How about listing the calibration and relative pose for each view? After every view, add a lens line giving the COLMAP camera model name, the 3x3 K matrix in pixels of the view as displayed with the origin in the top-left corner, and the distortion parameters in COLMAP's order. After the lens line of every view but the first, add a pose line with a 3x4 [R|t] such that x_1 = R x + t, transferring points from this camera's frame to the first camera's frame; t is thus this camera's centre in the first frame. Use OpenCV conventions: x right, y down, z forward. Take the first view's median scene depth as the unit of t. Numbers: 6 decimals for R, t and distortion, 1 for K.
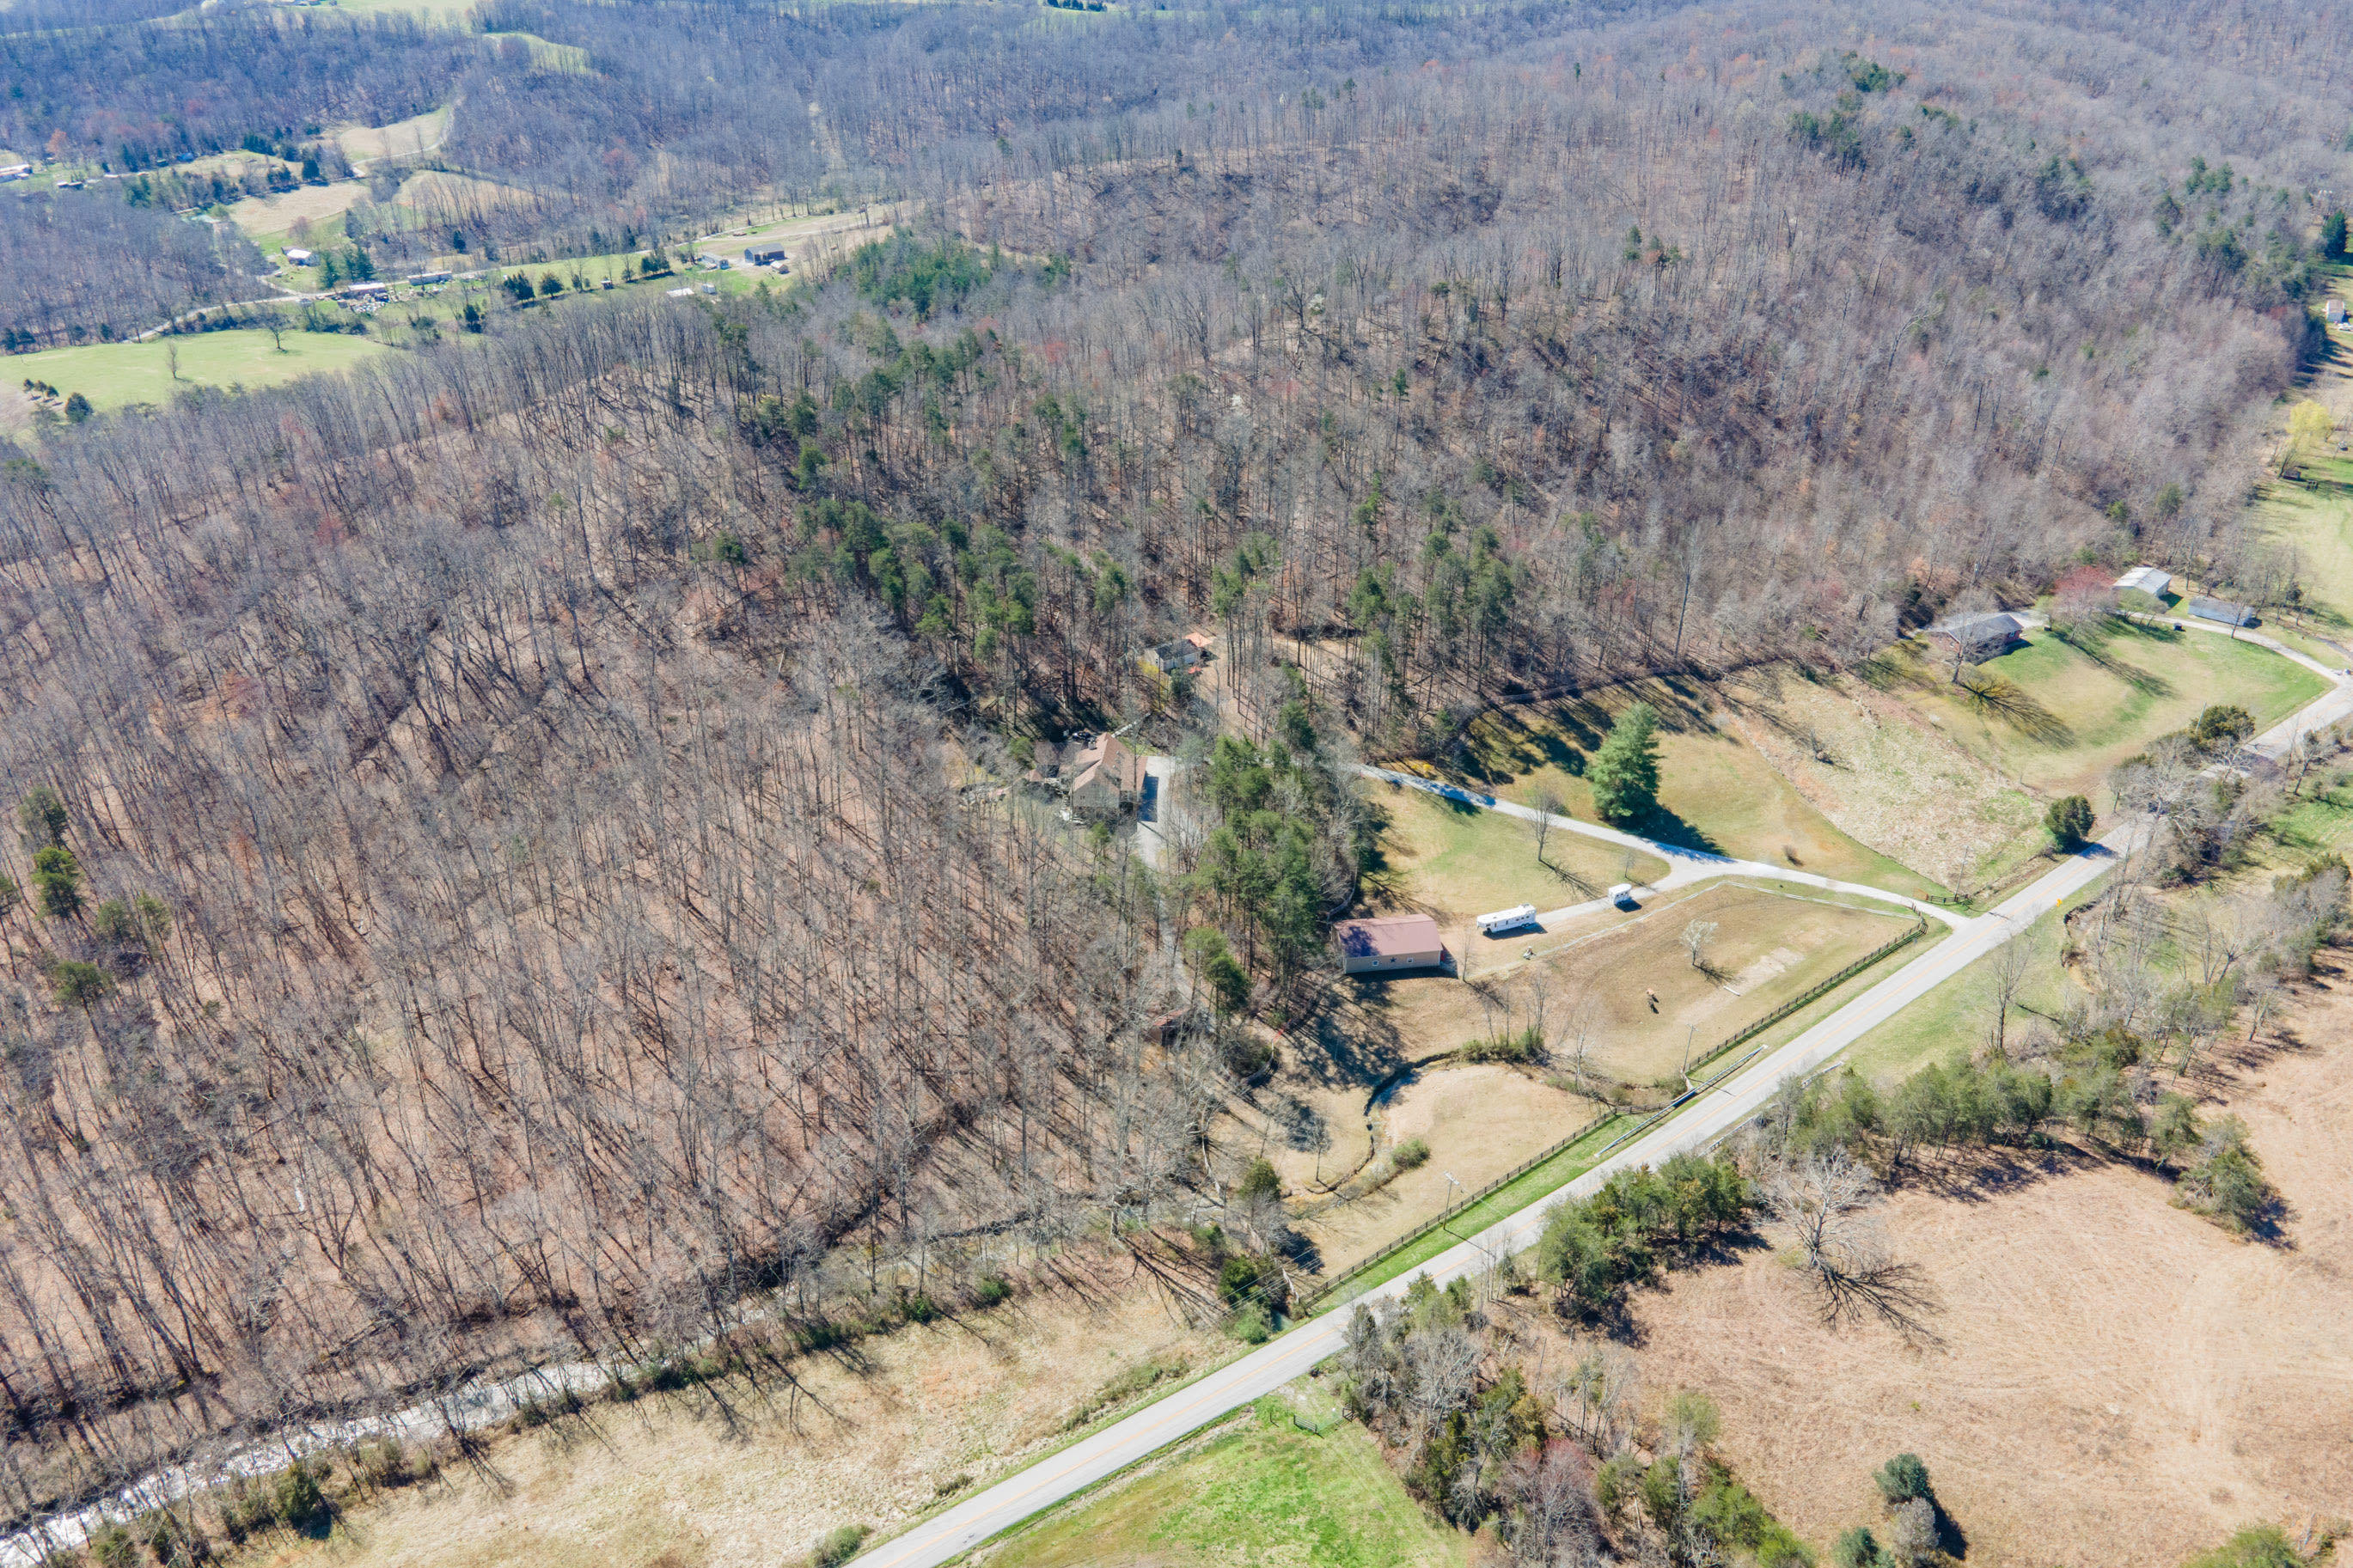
lens RADIAL K [[1682.8, 0, 1163.0], [0, 1682.8, 775.4], [0, 0, 1]] dist [0.037929, -0.021597]
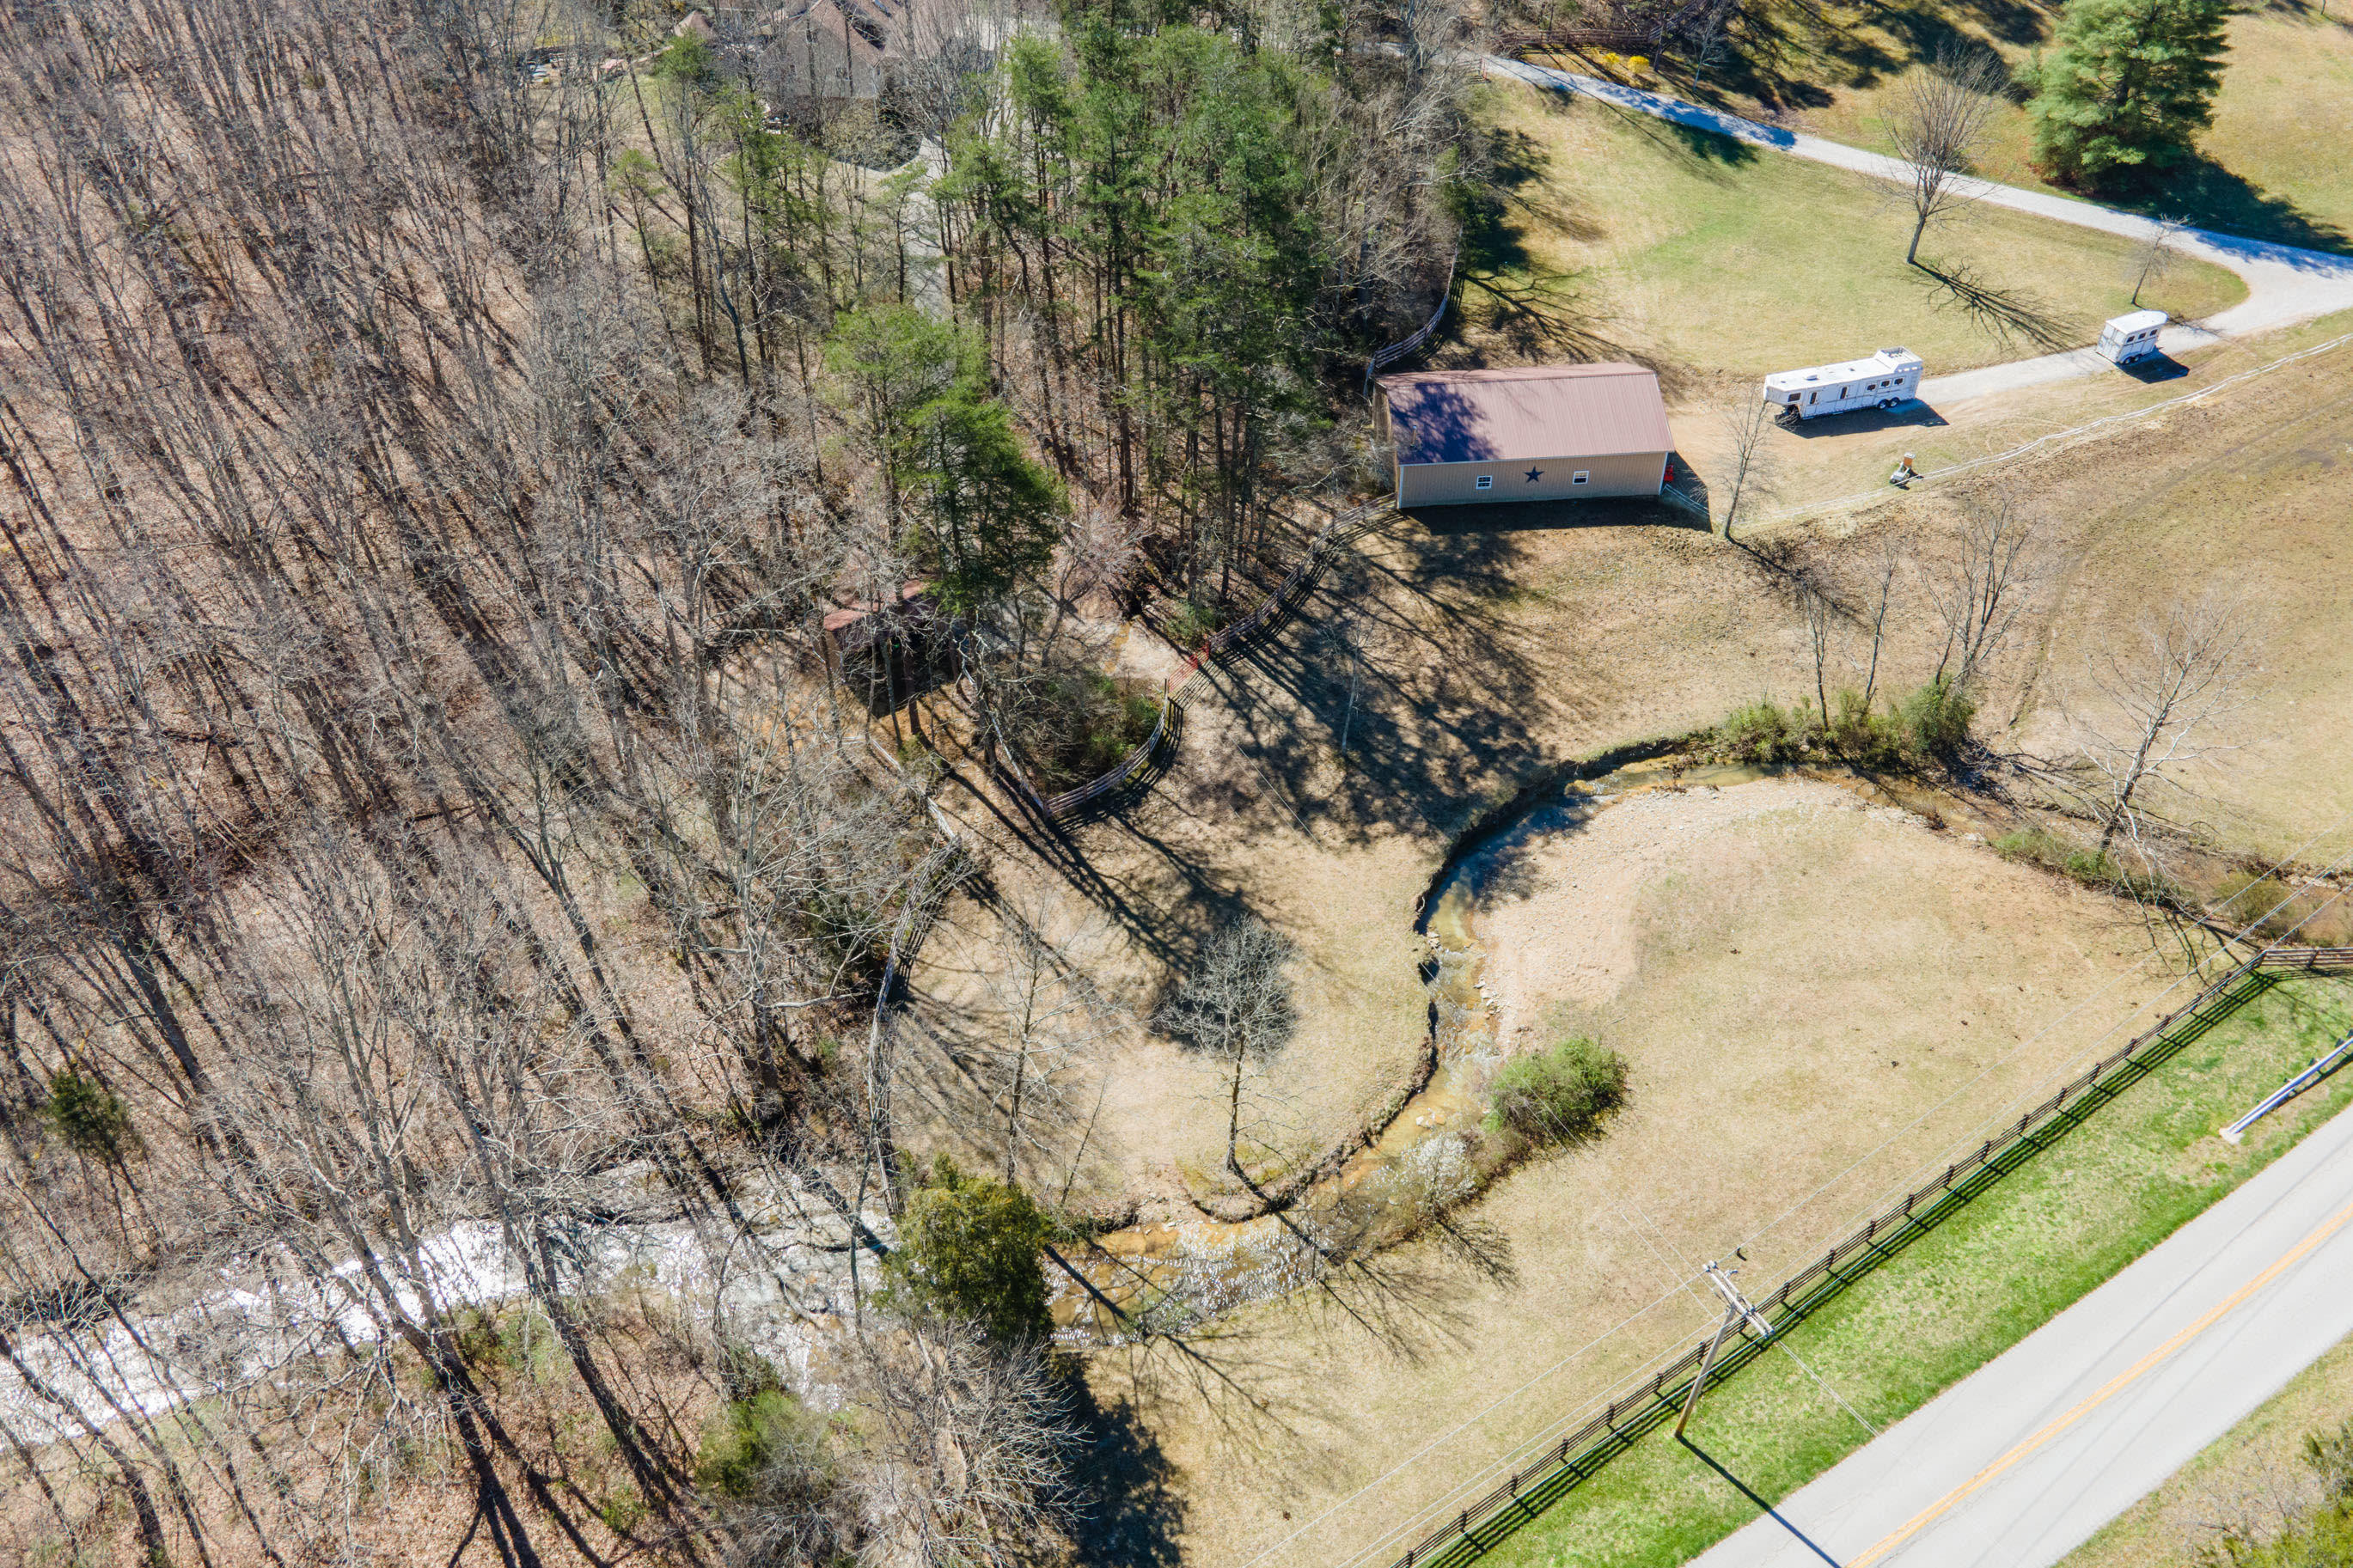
lens RADIAL K [[1682.8, 0, 1171.8], [0, 1682.8, 699.5], [0, 0, 1]] dist [0.037929, -0.021597]
pose [[0.997519, 0.040349, -0.057690, 0.083510], [-0.029044, 0.982336, 0.184859, 0.093780], [0.064130, -0.182725, 0.981070, 0.639171]]
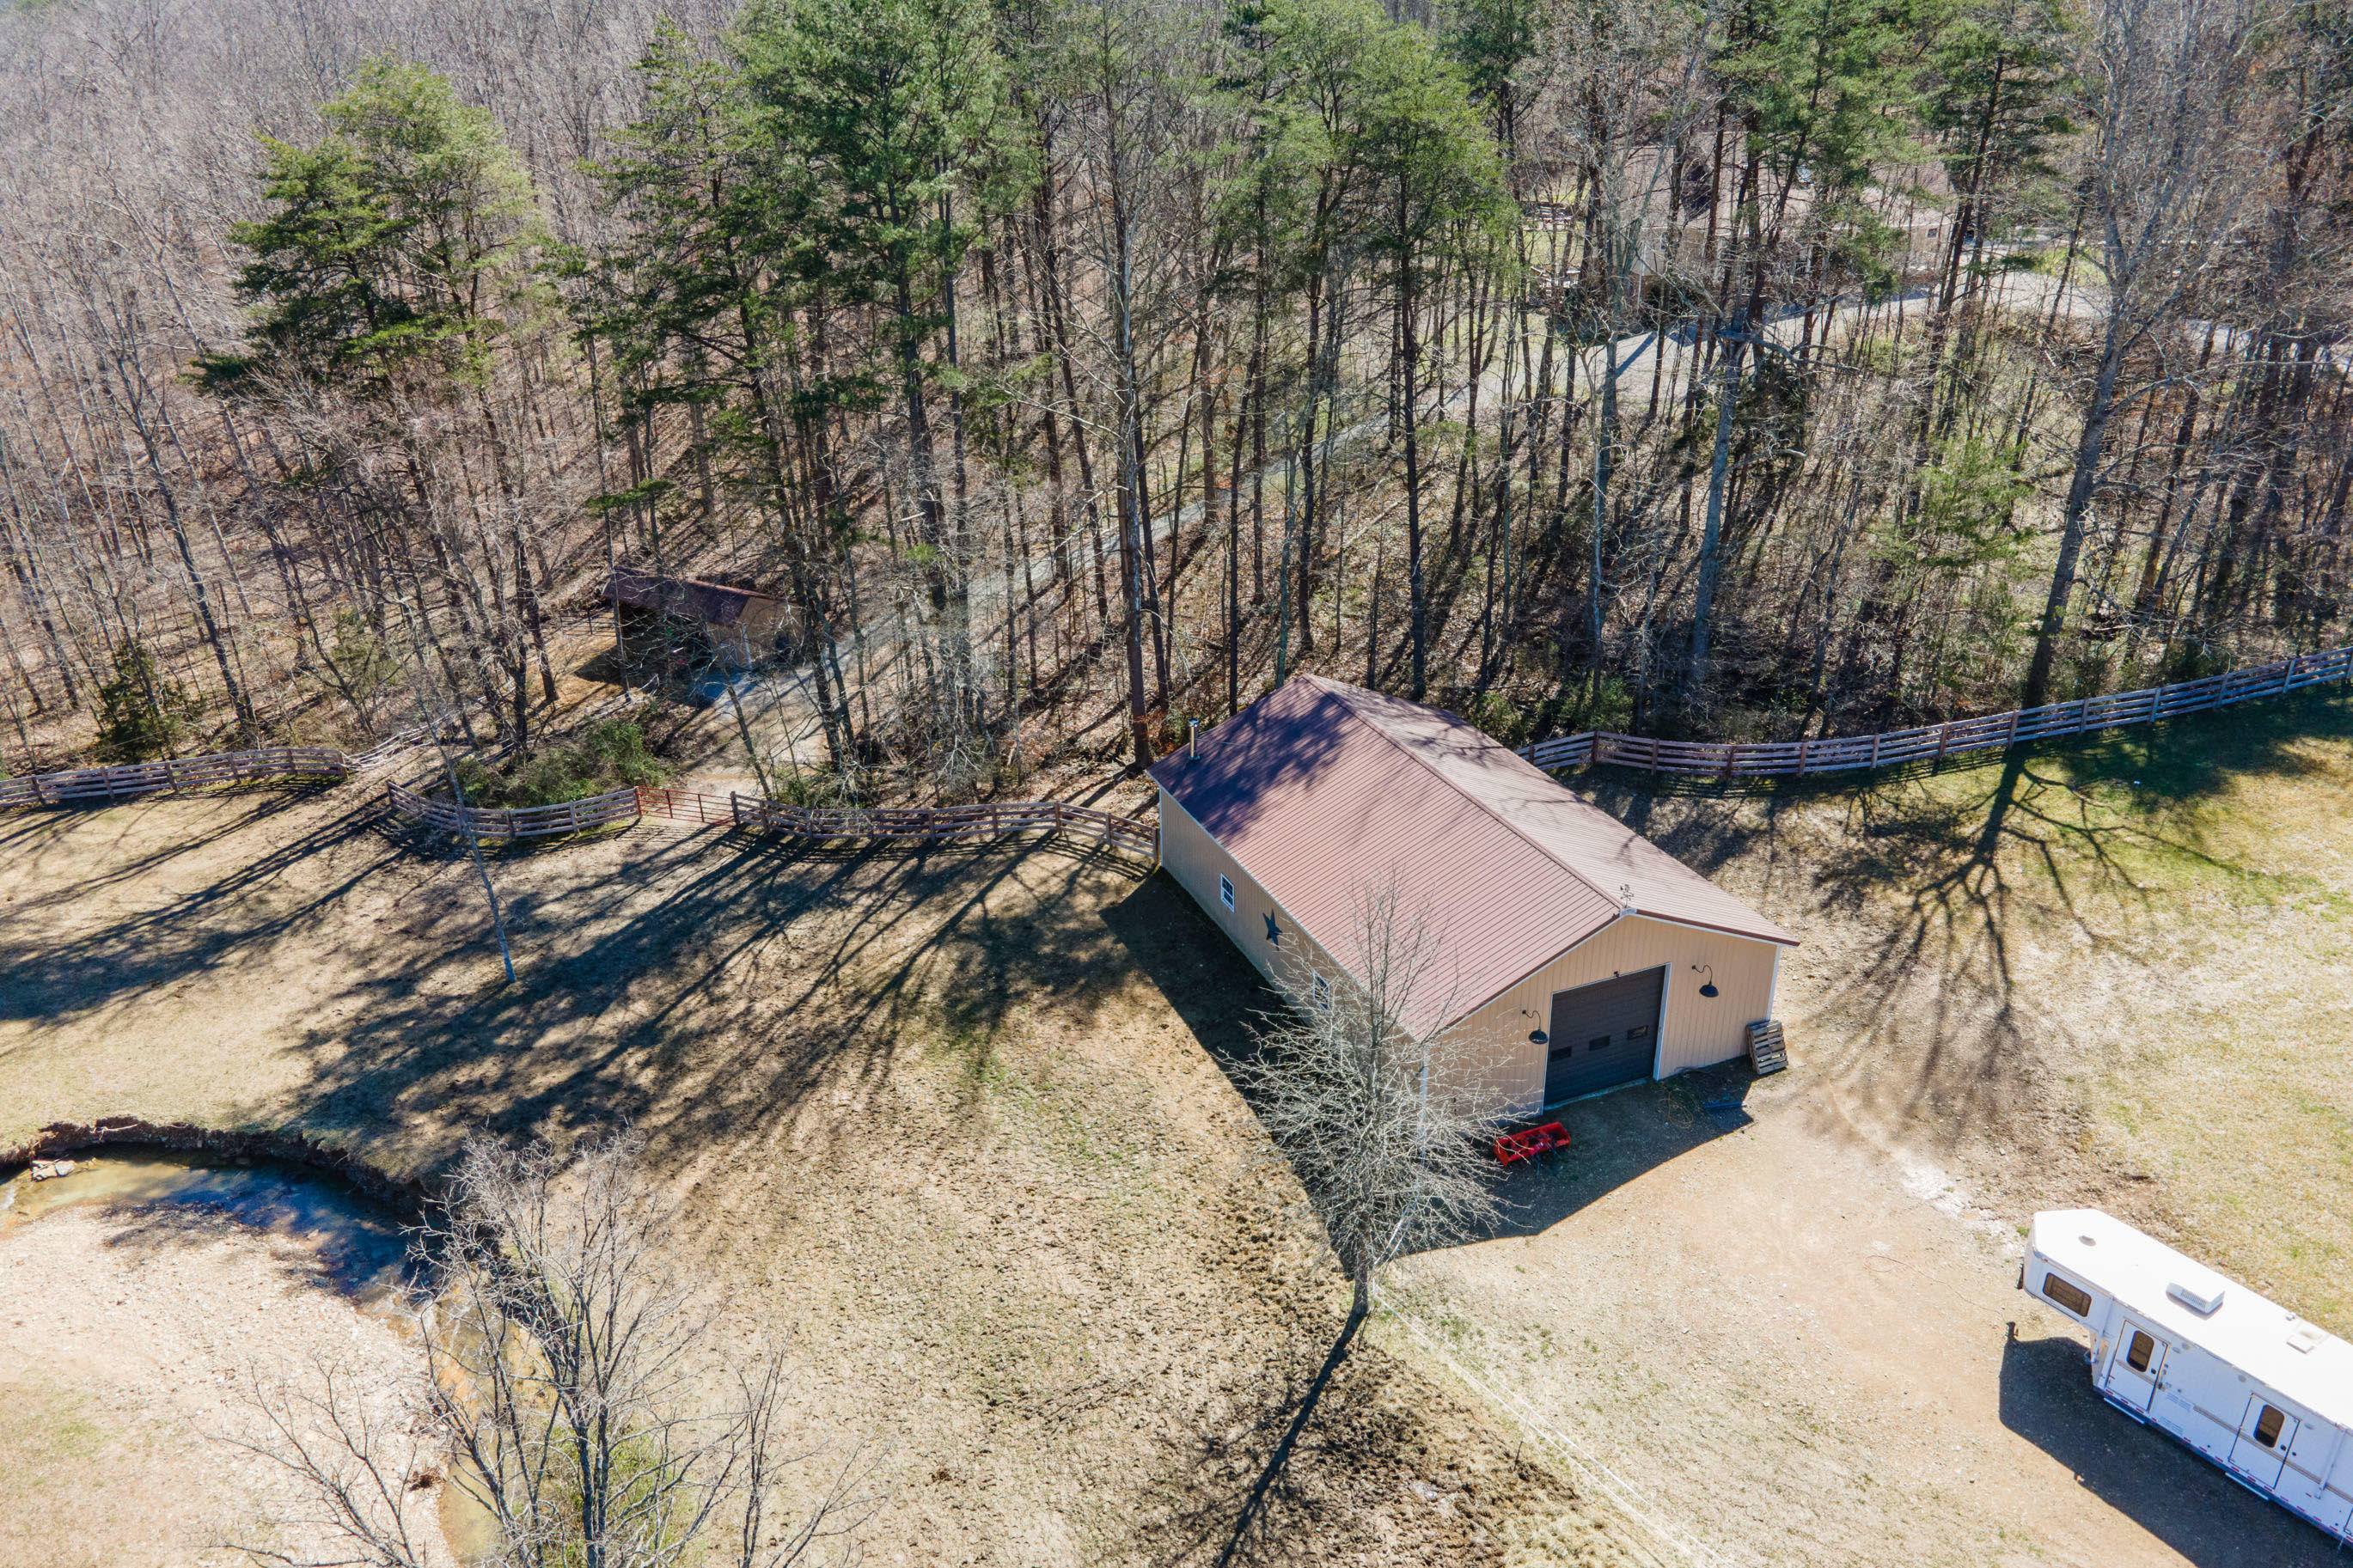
lens RADIAL K [[1682.8, 0, 1186.2], [0, 1682.8, 791.4], [0, 0, 1]] dist [0.037929, -0.021597]
pose [[0.276830, 0.418625, -0.864938, 0.274797], [-0.458028, 0.848768, 0.264203, 0.059806], [0.844734, 0.323027, 0.426706, 0.930761]]
